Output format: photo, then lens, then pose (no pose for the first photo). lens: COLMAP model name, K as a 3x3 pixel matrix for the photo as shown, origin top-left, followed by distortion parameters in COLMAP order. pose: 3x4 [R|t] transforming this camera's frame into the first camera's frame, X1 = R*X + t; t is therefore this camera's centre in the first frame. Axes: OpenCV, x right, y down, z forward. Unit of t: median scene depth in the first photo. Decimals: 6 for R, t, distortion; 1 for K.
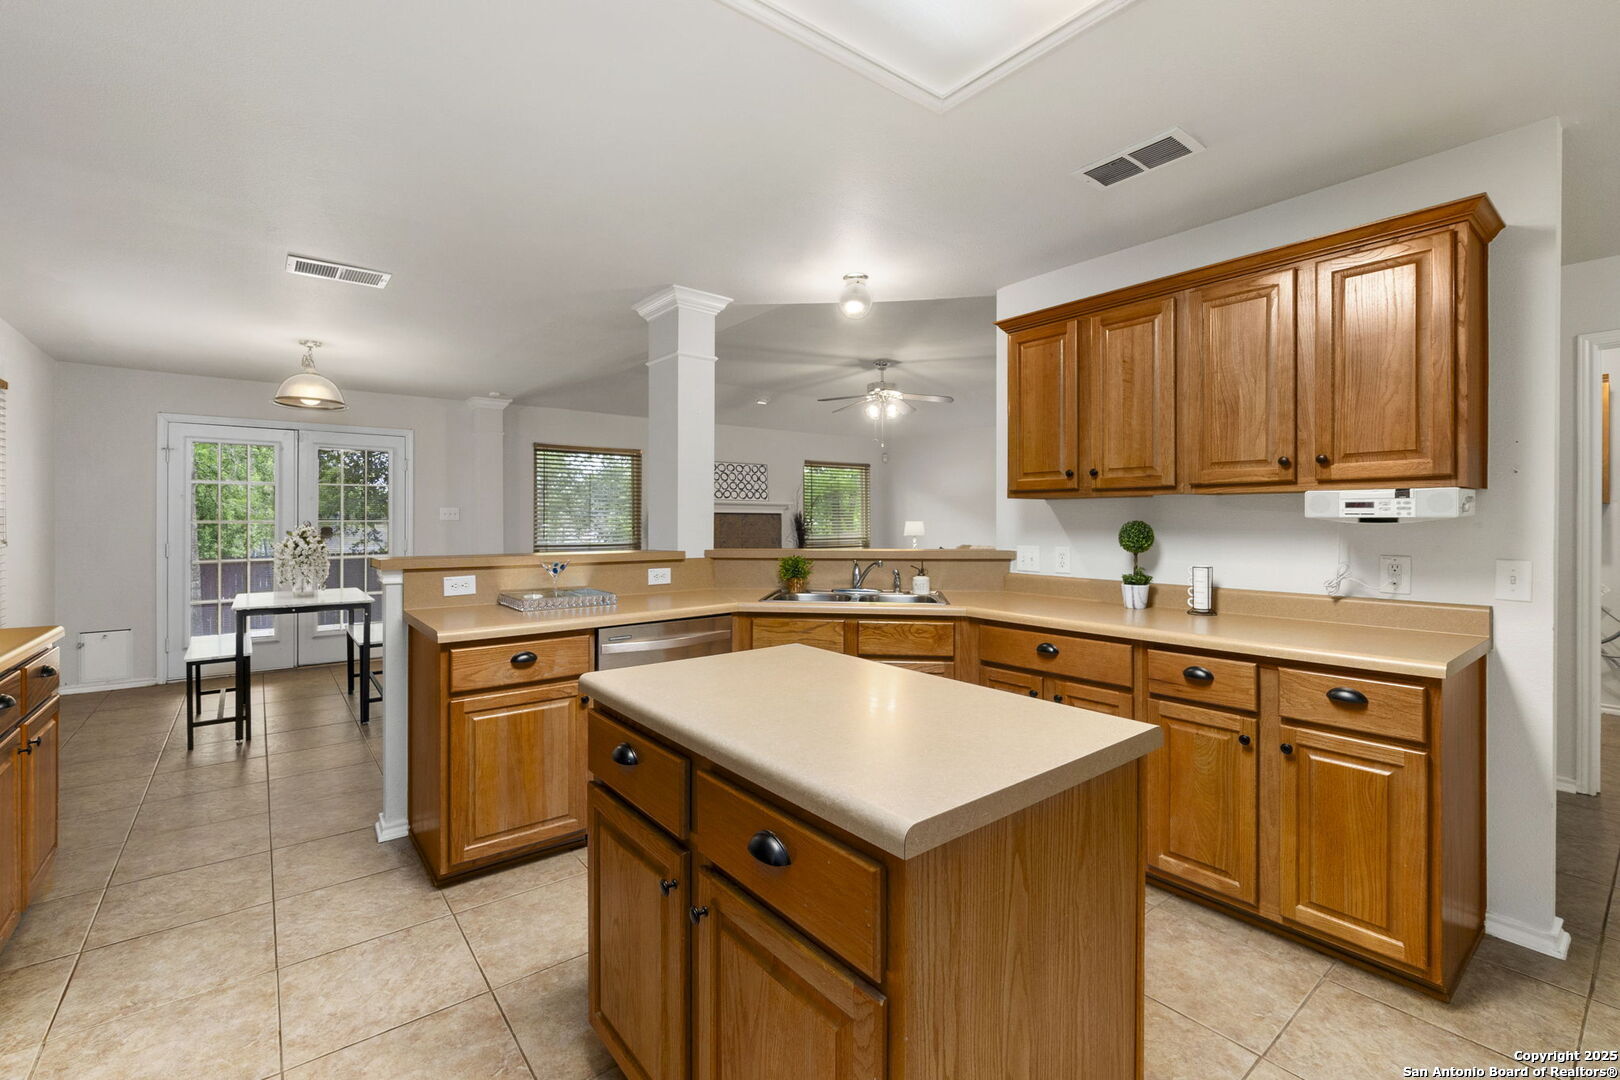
lens RADIAL K [[704.8, 0, 804.2], [0, 704.8, 519.6], [0, 0, 1]] dist [-0.005443, 0.000364]
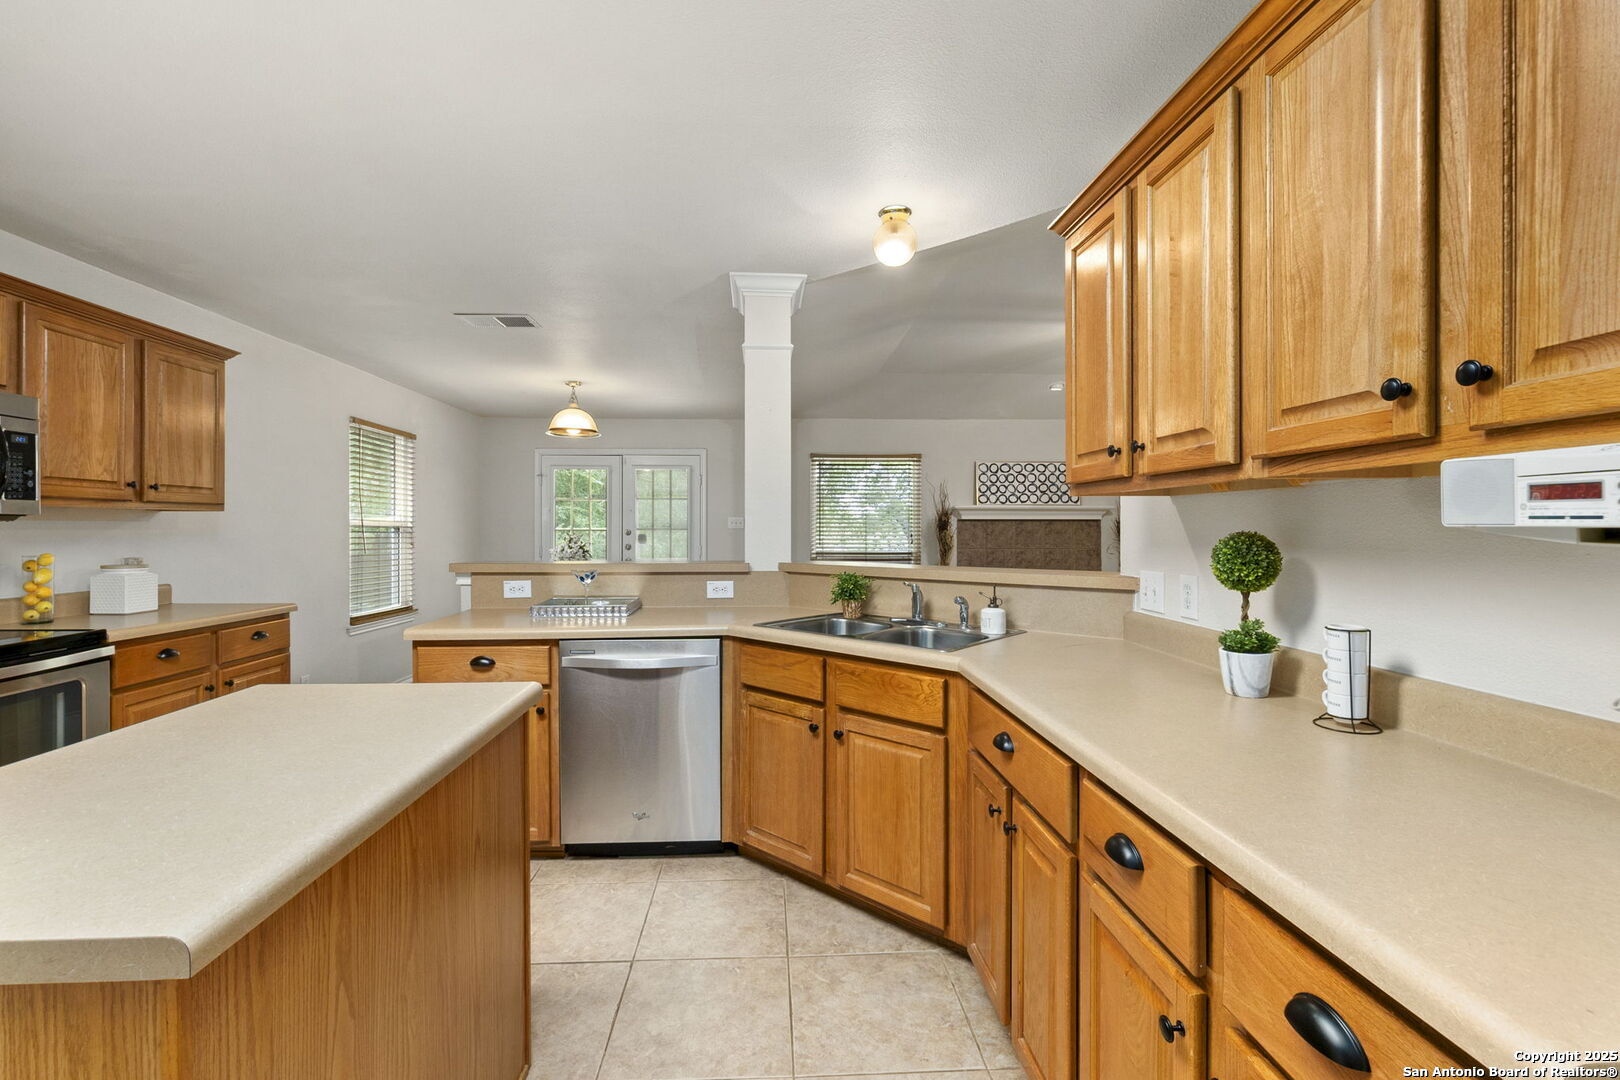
lens RADIAL K [[704.8, 0, 795.3], [0, 704.8, 532.6], [0, 0, 1]] dist [-0.005443, 0.000364]
pose [[0.810558, 0.003606, -0.585647, 0.496333], [0.001431, 0.999966, 0.008139, -0.002640], [0.585657, -0.007435, 0.810525, 0.358363]]
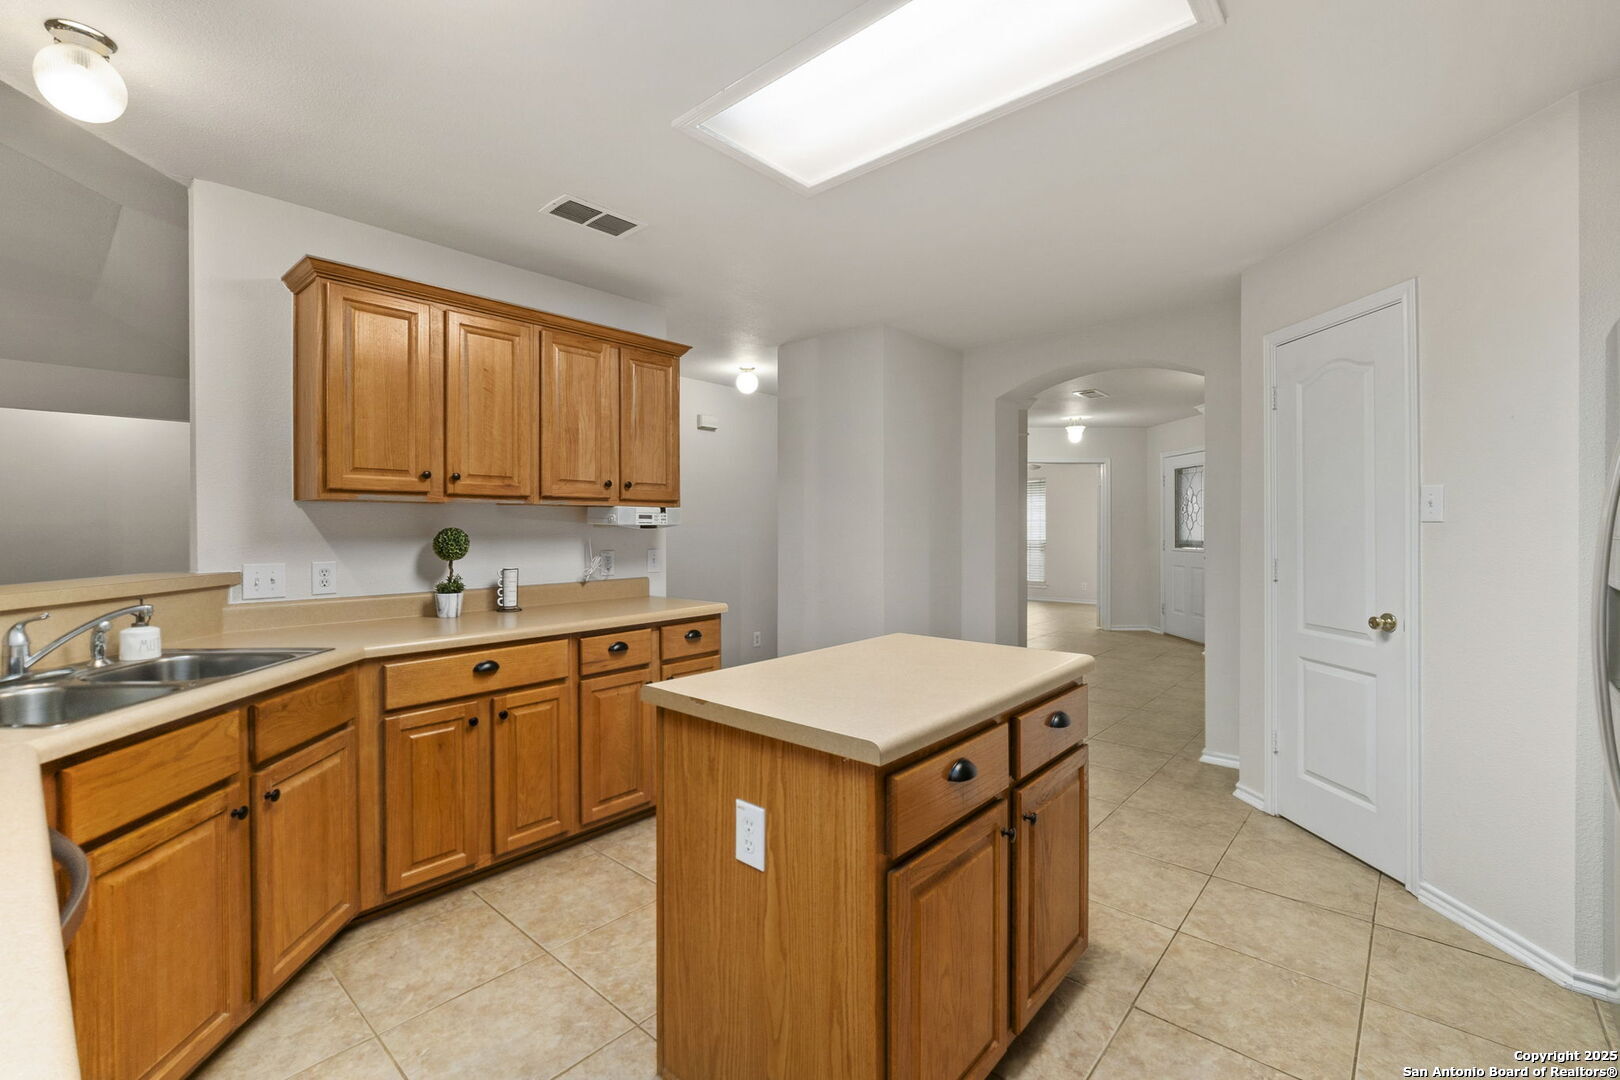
lens RADIAL K [[704.8, 0, 798.8], [0, 704.8, 528.6], [0, 0, 1]] dist [-0.005443, 0.000364]
pose [[-0.168864, -0.003380, 0.985634, -0.568715], [0.002116, 0.999991, 0.003791, -0.000178], [-0.985637, 0.002725, -0.168855, 0.672488]]
